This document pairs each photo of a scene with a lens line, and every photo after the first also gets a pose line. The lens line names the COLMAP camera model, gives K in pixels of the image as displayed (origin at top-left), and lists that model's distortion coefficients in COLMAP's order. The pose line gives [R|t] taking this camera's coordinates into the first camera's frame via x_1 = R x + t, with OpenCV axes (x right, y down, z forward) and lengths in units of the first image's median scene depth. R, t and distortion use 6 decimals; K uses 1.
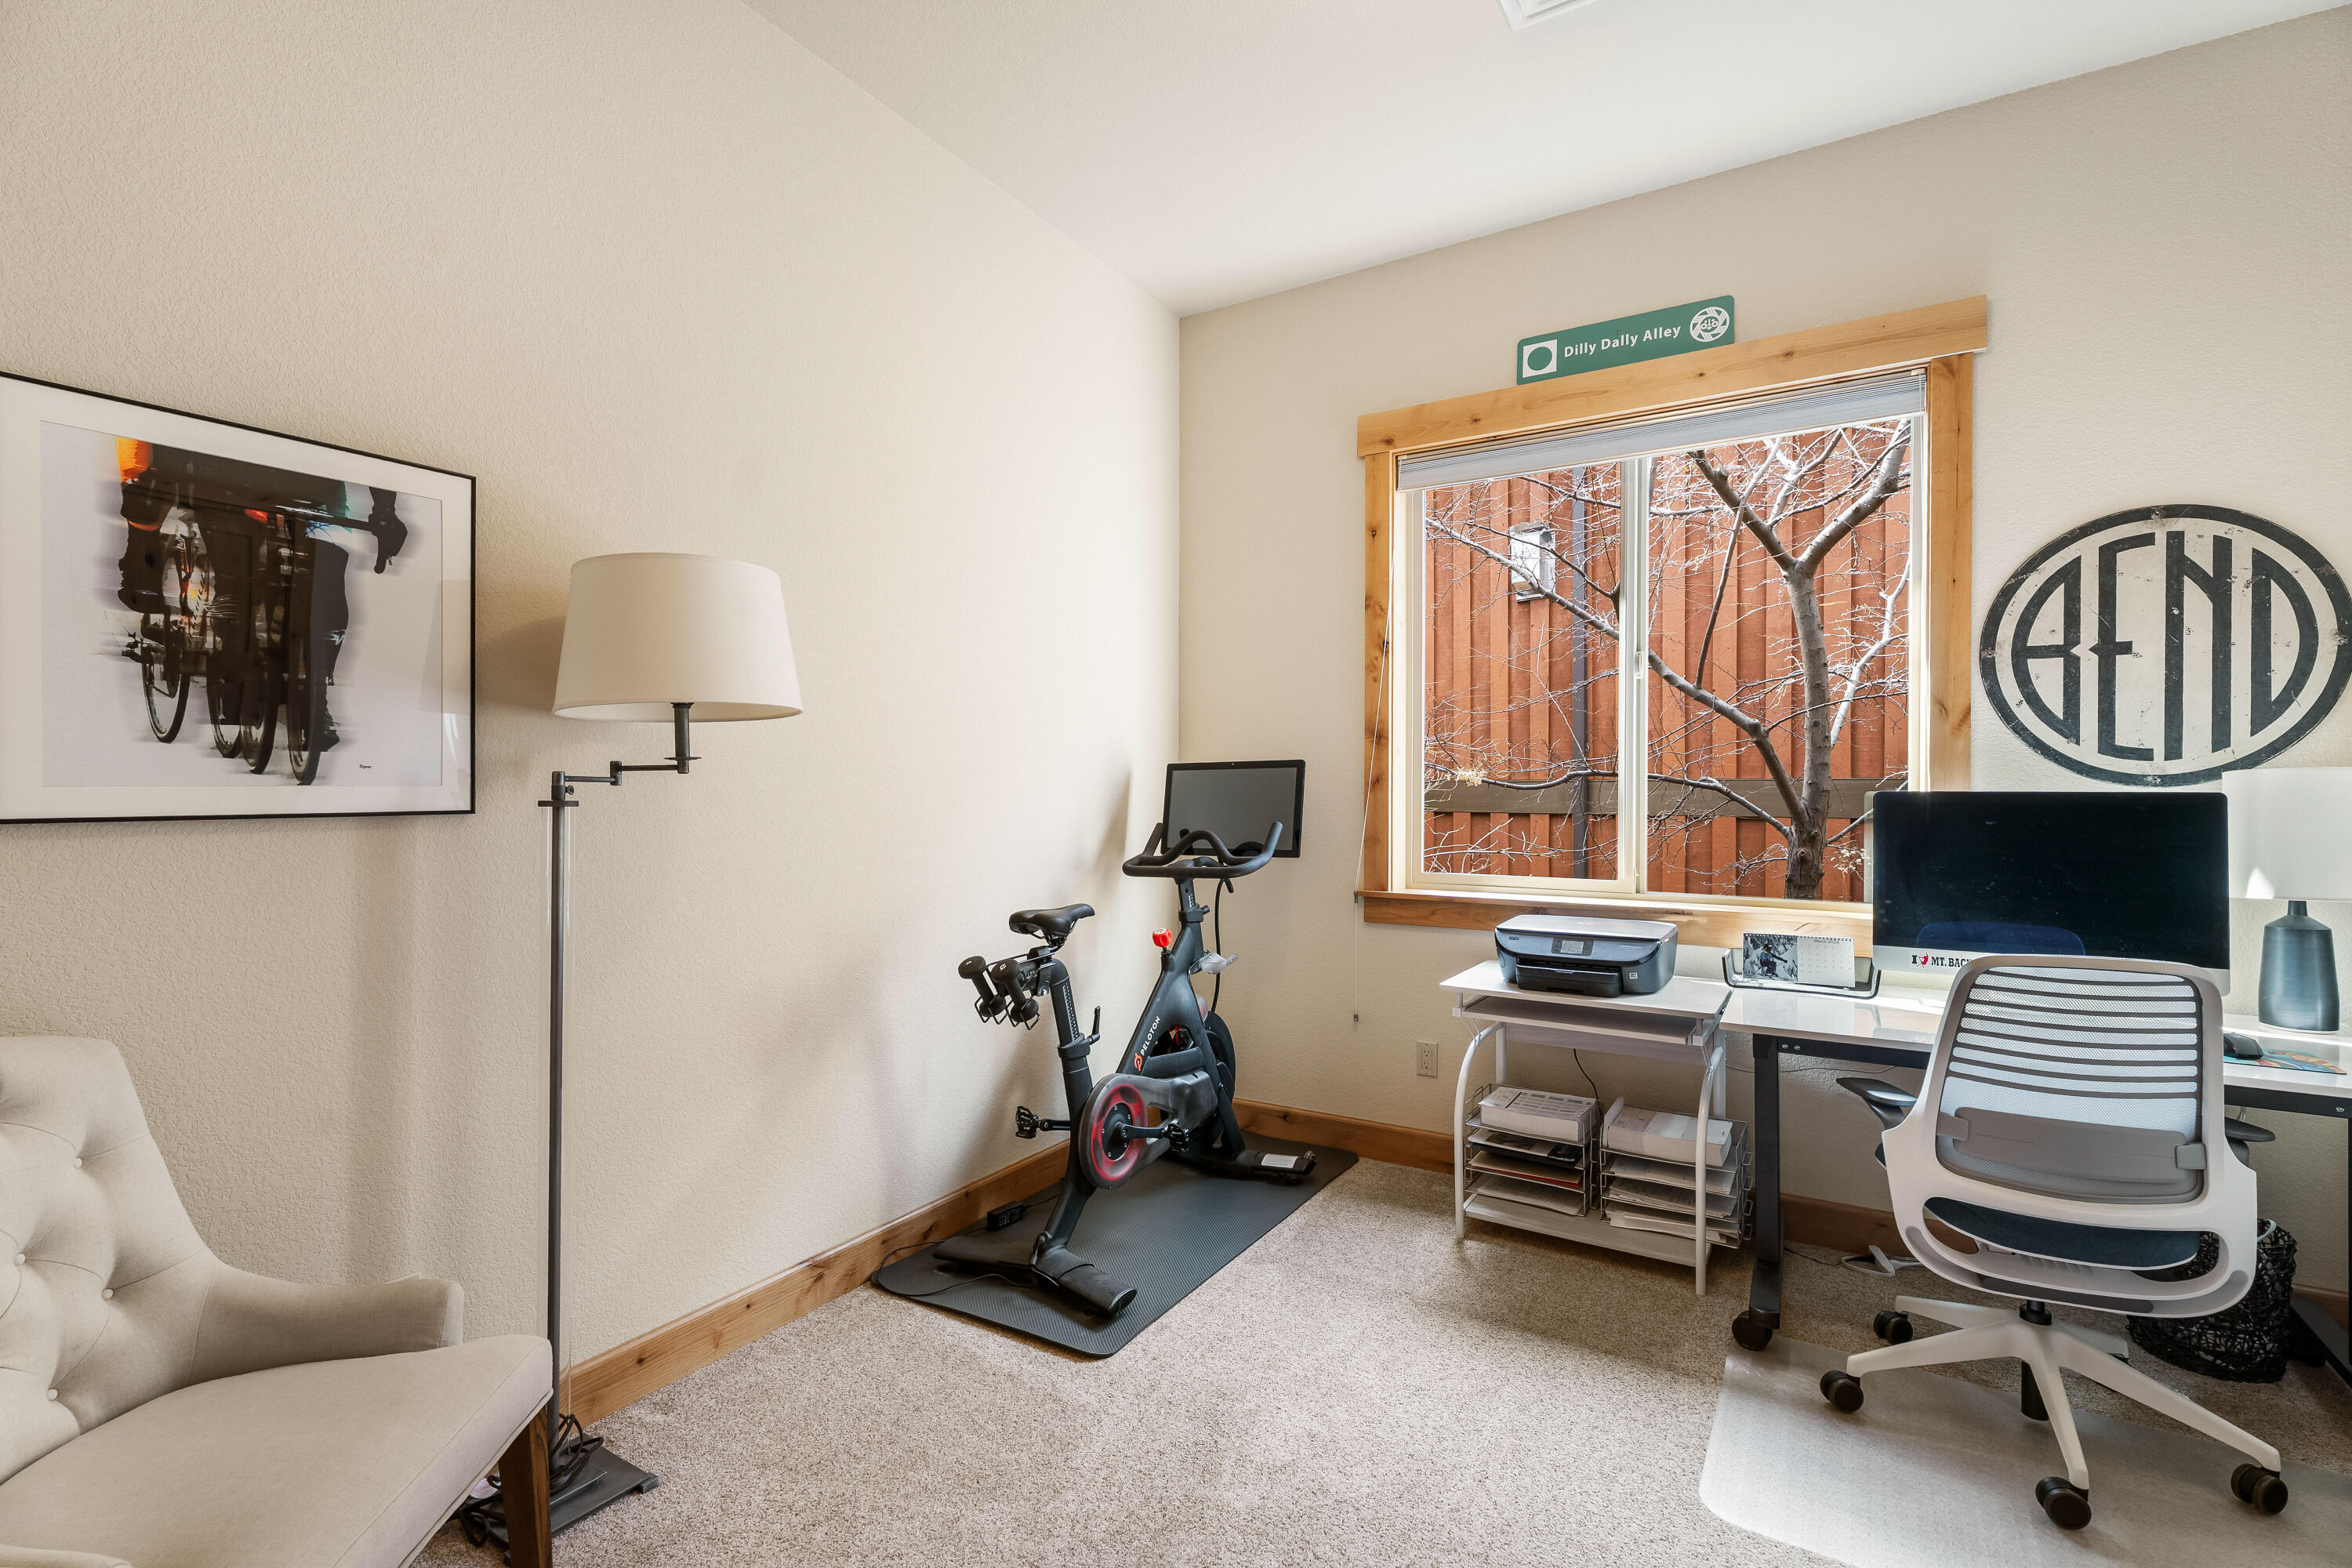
lens RADIAL K [[1073.3, 0, 1173.6], [0, 1073.3, 794.5], [0, 0, 1]] dist [0.005661, -0.002140]
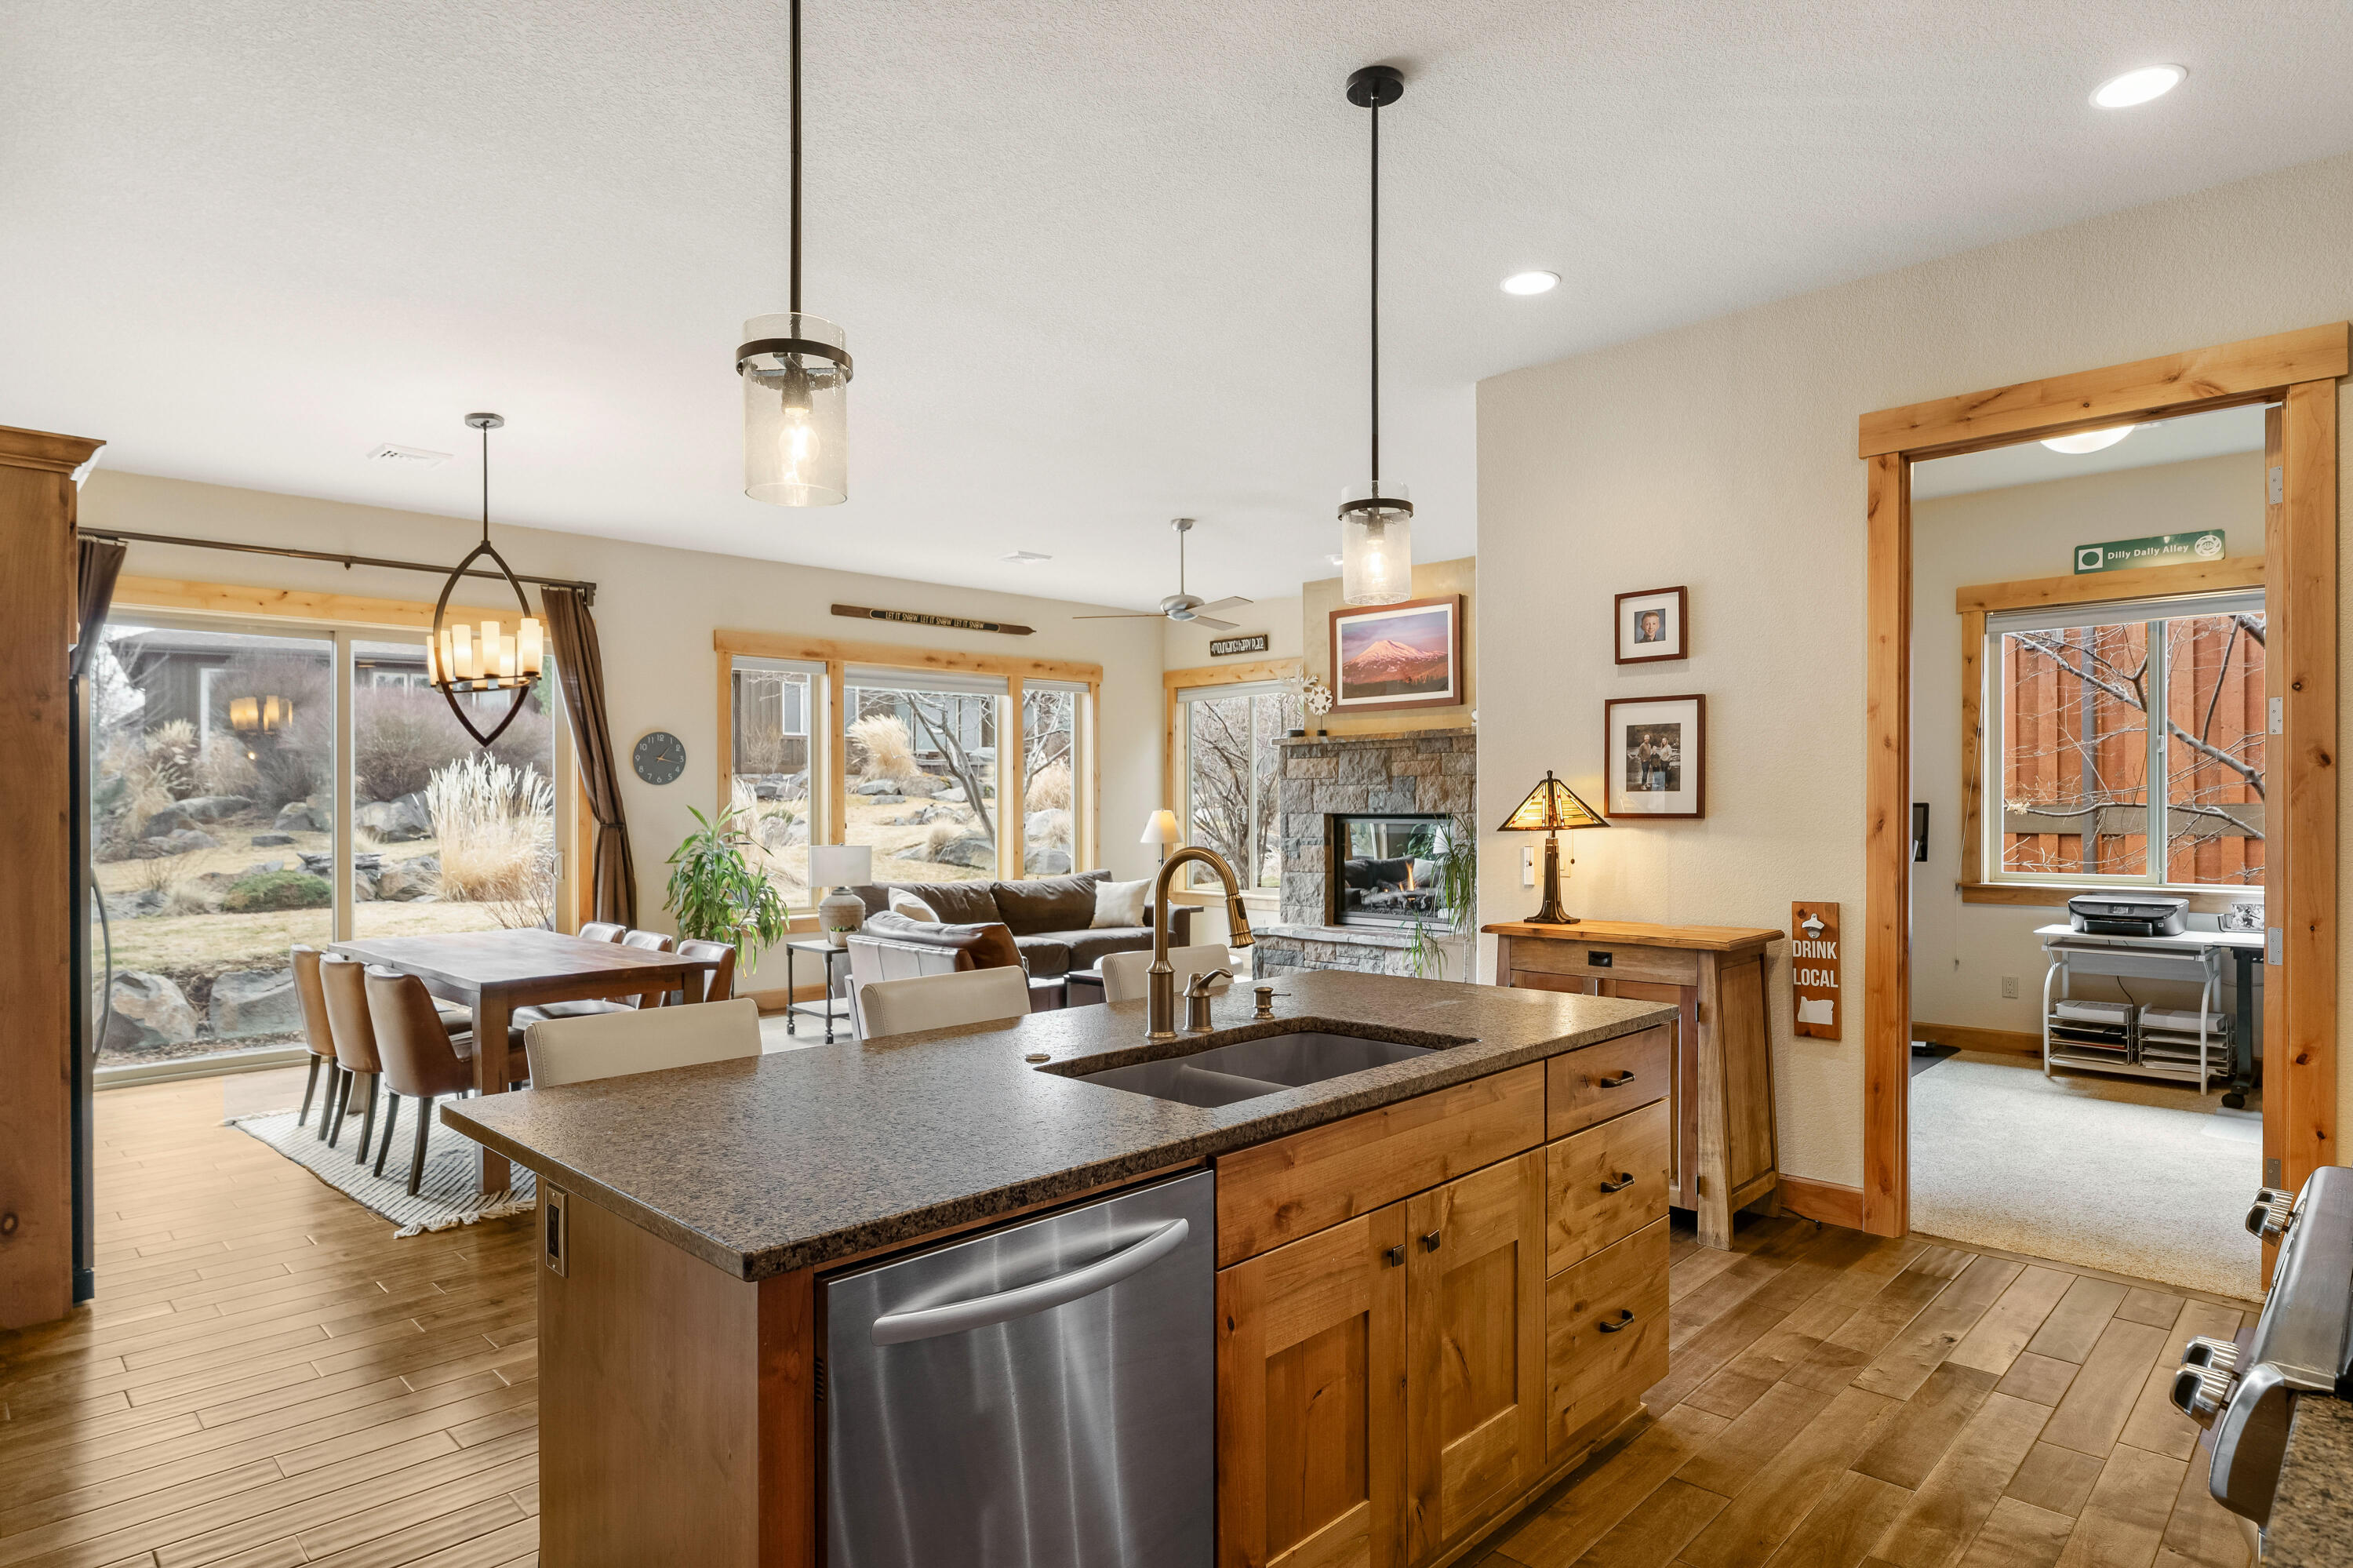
lens RADIAL K [[1271.2, 0, 1165.1], [0, 1271.2, 810.1], [0, 0, 1]] dist [-0.003463, -0.003410]
pose [[0.971613, -0.005440, -0.236512, -0.624620], [0.006002, 0.999981, 0.001656, -0.034402], [0.236499, -0.003029, 0.971627, -1.317909]]
